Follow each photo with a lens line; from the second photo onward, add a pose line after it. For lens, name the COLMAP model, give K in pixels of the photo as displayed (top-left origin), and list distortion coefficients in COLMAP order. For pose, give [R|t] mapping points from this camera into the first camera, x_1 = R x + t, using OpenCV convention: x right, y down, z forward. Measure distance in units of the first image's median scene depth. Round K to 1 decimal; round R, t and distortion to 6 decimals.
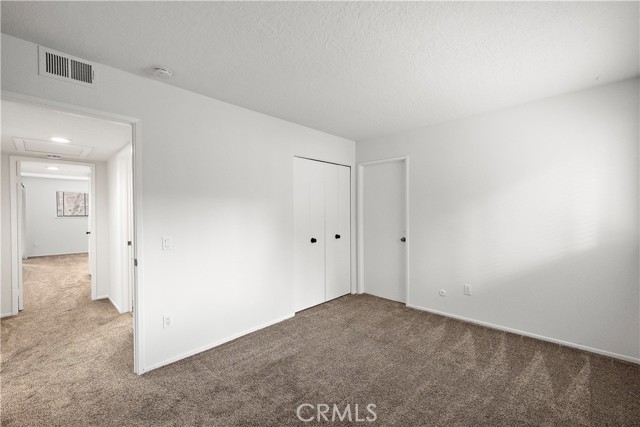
lens RADIAL K [[268.4, 0, 320.0], [0, 268.4, 213.6], [0, 0, 1]] dist [-0.001378, -0.000196]
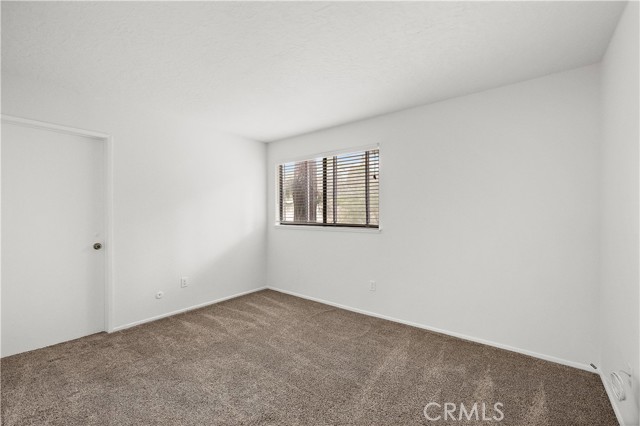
lens RADIAL K [[268.4, 0, 316.6], [0, 268.4, 214.3], [0, 0, 1]] dist [-0.001378, -0.000196]
pose [[-0.072921, 0.003722, 0.997331, -0.646453], [0.009594, 0.999949, -0.003030, 0.020234], [-0.997292, 0.009348, -0.072953, 0.619944]]
